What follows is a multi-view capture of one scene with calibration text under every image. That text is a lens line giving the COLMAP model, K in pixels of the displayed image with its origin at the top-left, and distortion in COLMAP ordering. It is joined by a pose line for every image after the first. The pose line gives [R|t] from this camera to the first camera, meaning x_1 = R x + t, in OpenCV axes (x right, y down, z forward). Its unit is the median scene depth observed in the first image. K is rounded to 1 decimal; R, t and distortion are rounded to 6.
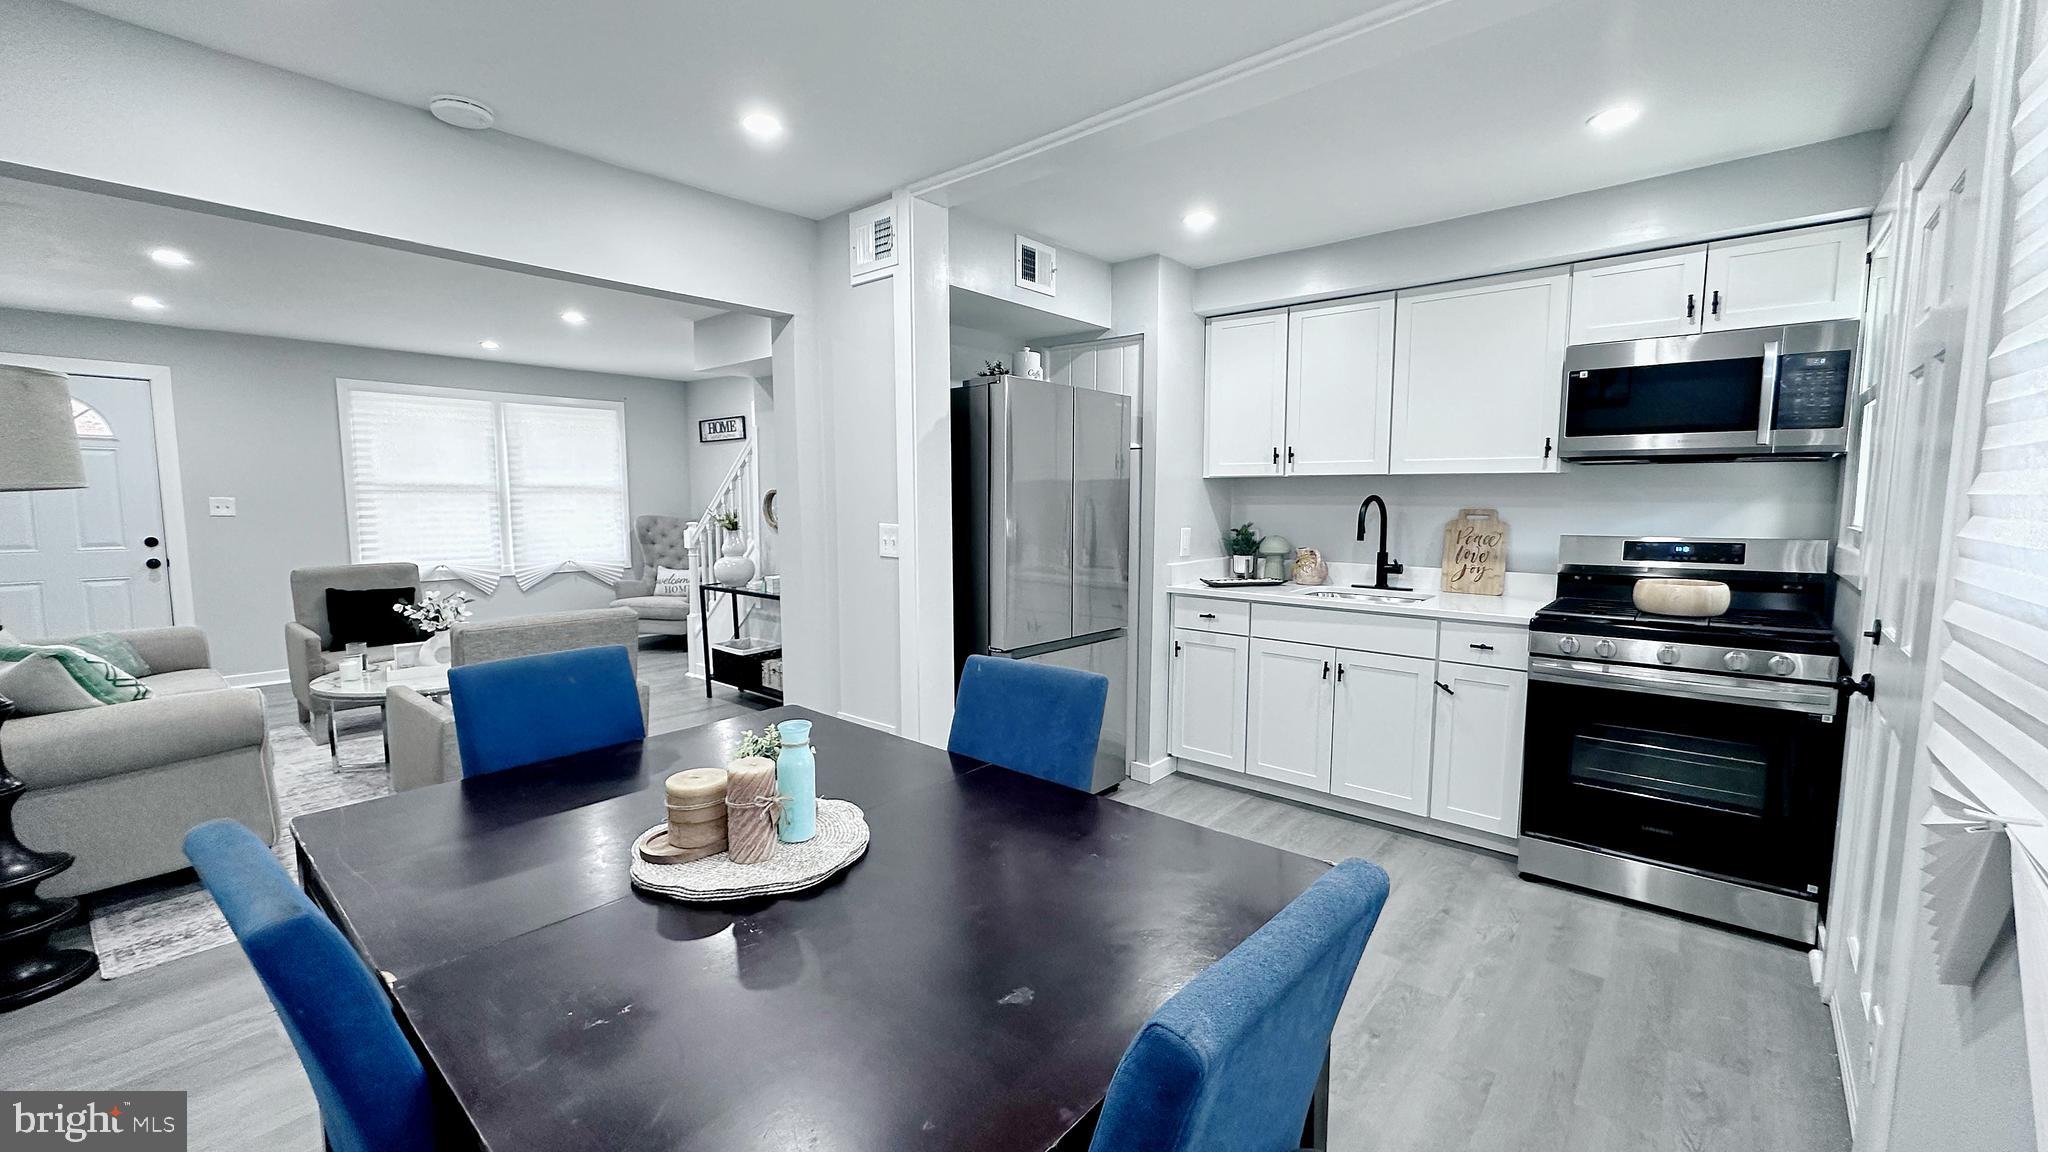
lens RADIAL K [[815.9, 0, 1024.0], [0, 815.9, 576.0], [0, 0, 1]] dist [-0.005672, 0.000392]
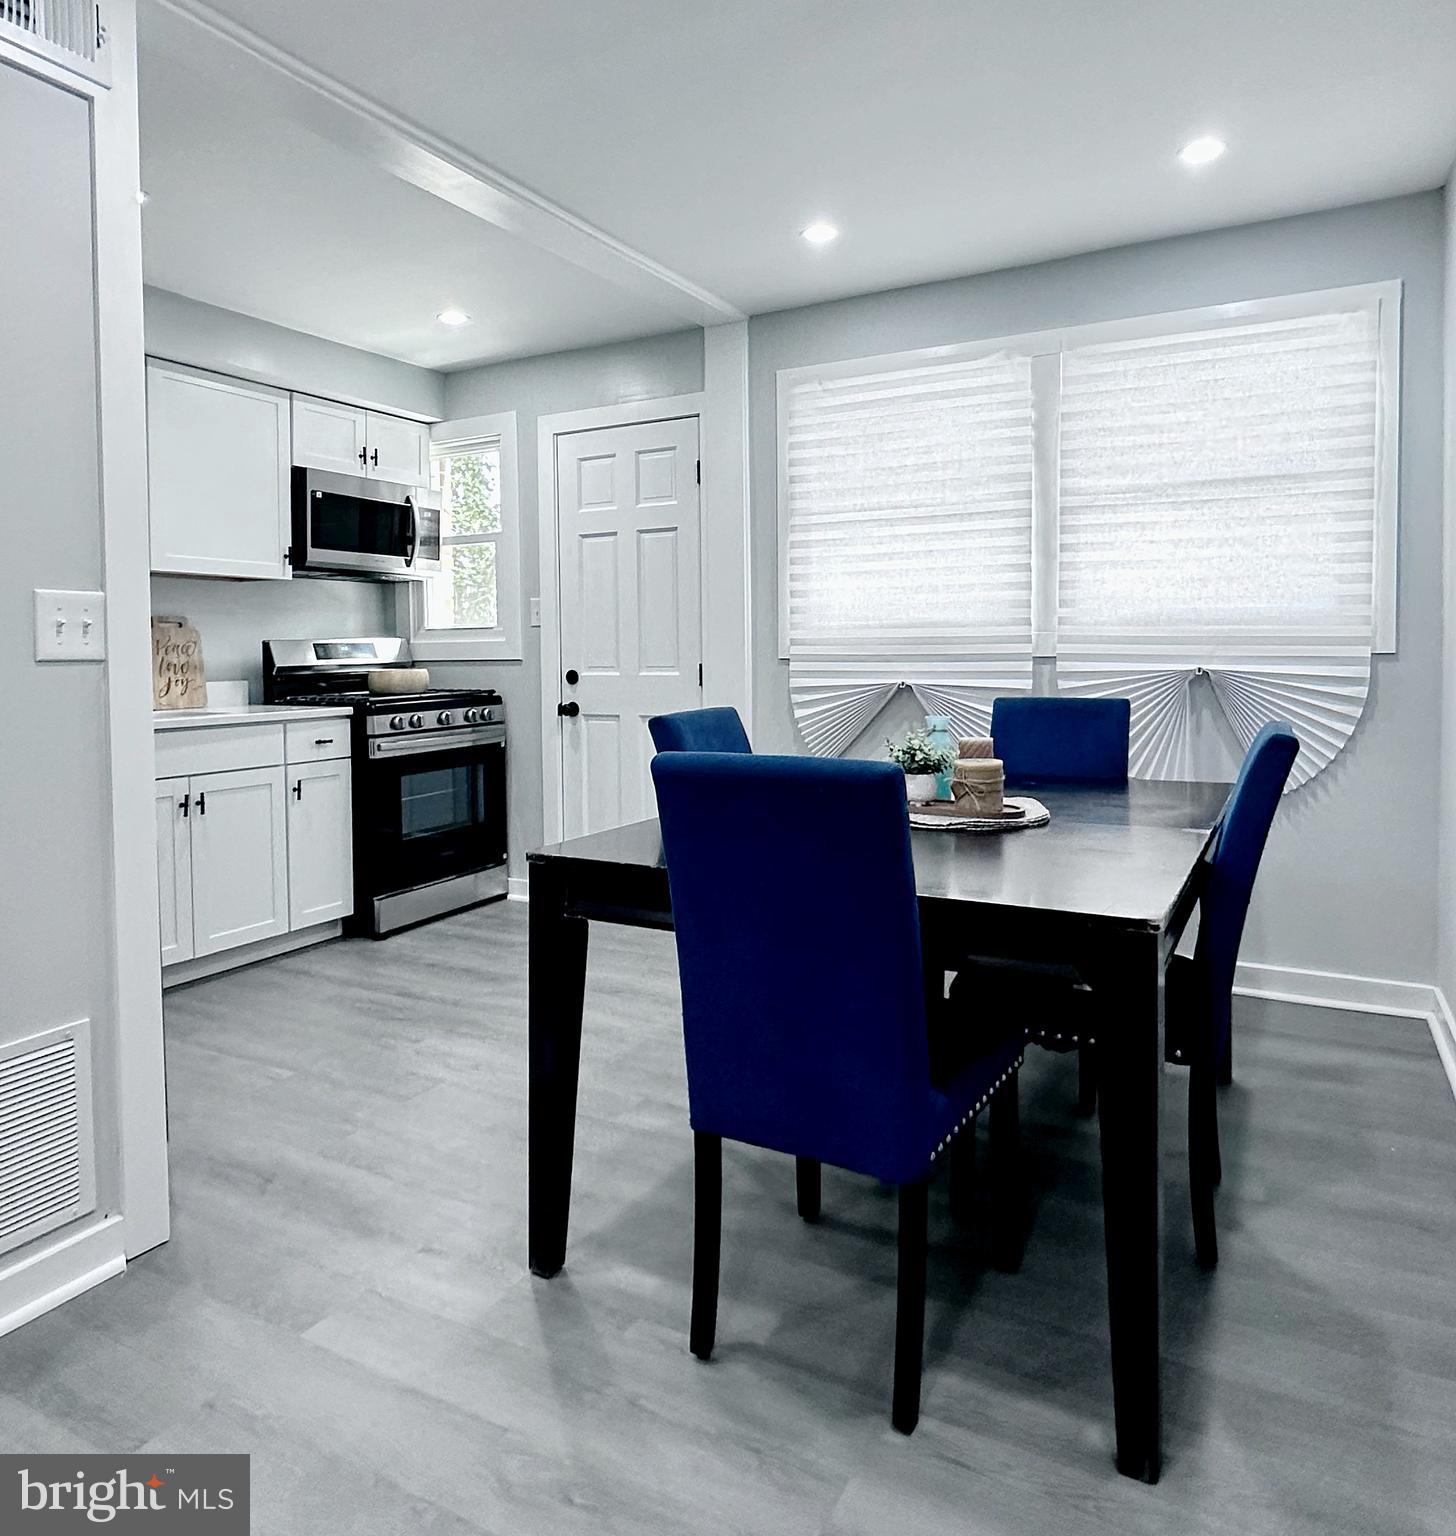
lens RADIAL K [[1050.4, 0, 725.4], [0, 1050.4, 682.6], [0, 0, 1]] dist [-0.001825, -0.000480]
pose [[-0.203838, -0.027849, 0.978609, -0.722134], [0.110619, 0.992539, 0.051287, 0.000187], [-0.972735, 0.118707, -0.199236, 0.641041]]
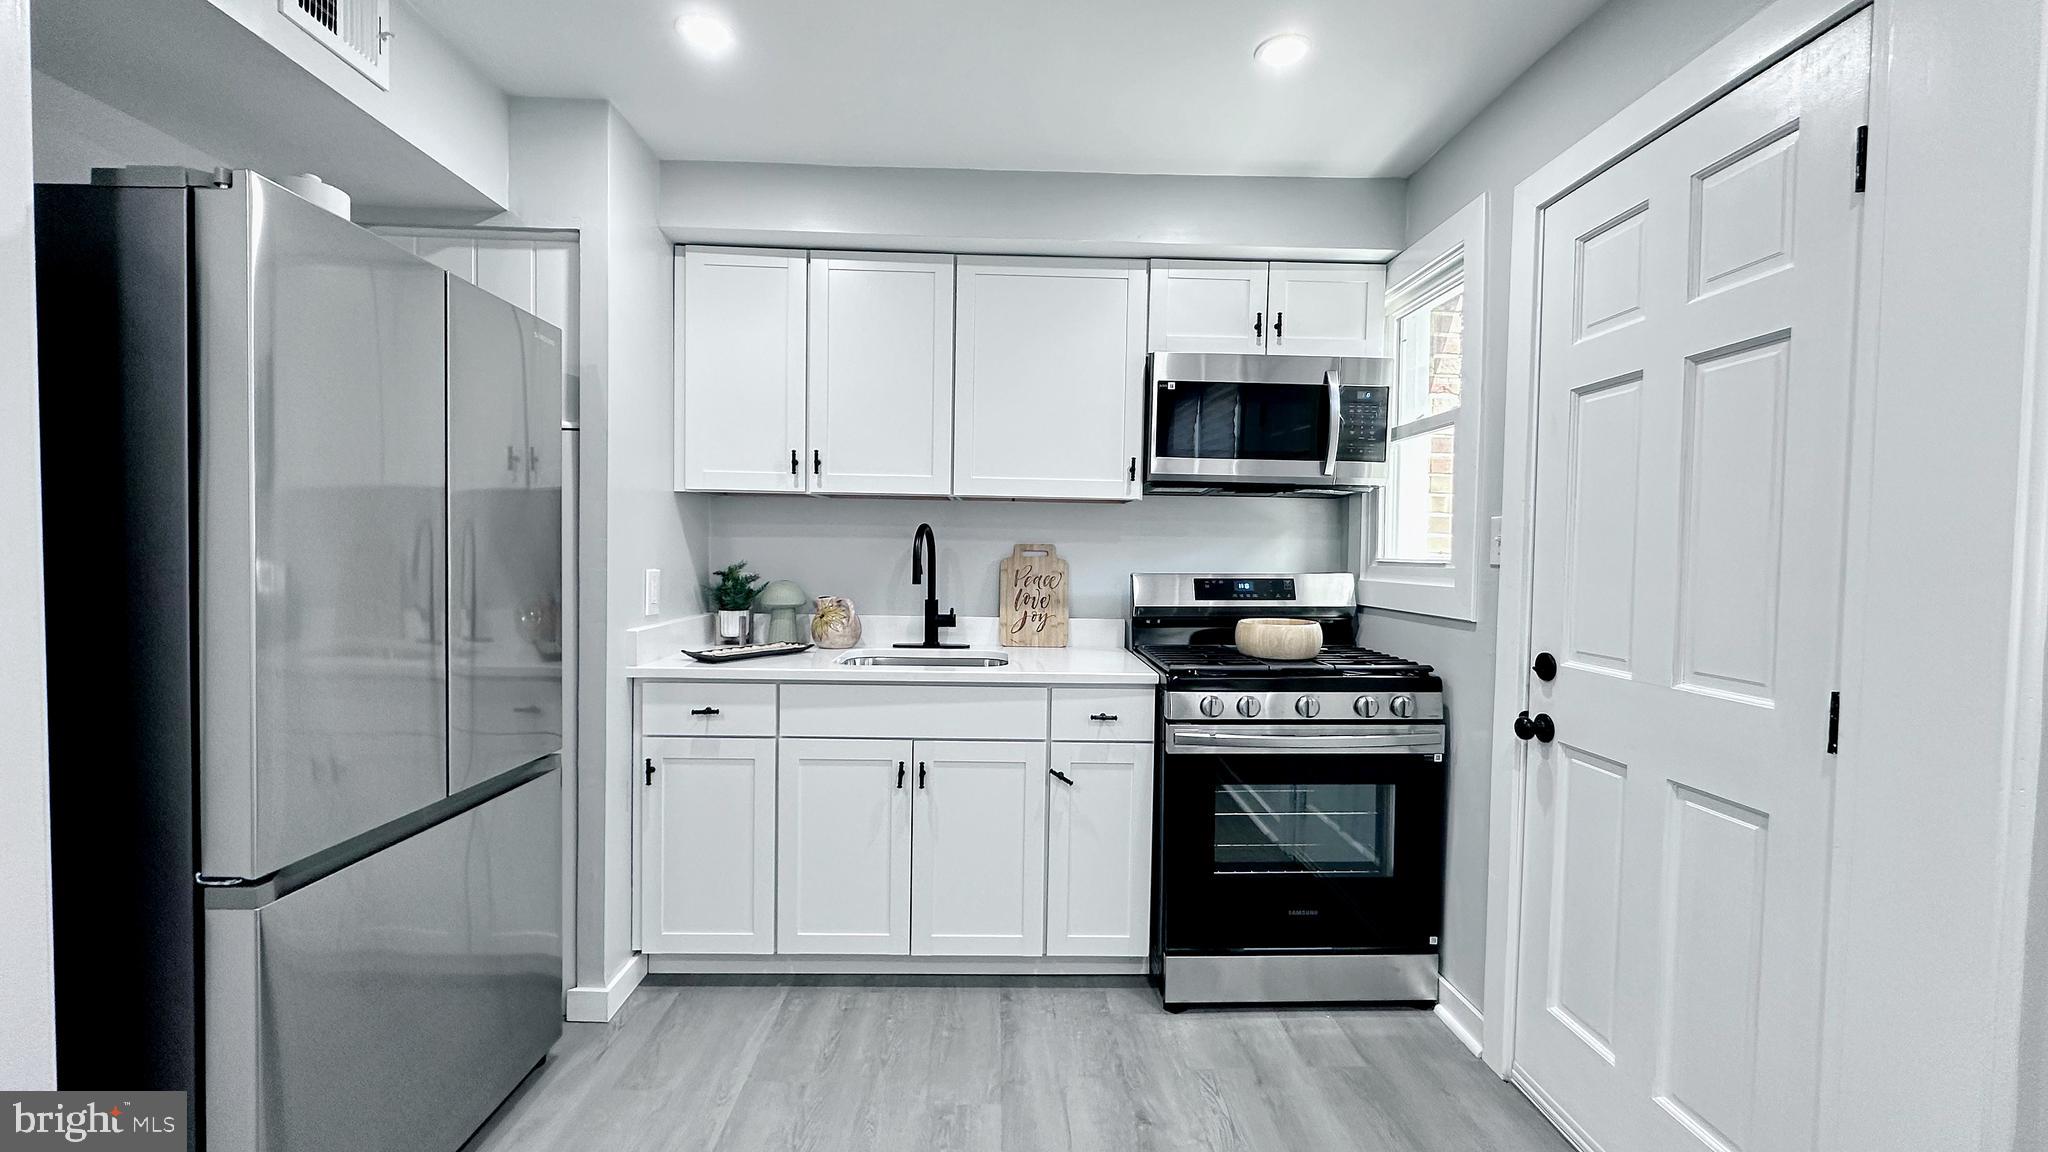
lens RADIAL K [[815.9, 0, 1024.0], [0, 815.9, 576.0], [0, 0, 1]] dist [-0.005672, 0.000392]
pose [[0.739833, -0.008700, 0.672734, -0.009059], [0.052006, 0.997664, -0.044291, -0.013528], [-0.670778, 0.067754, 0.738557, 0.398905]]
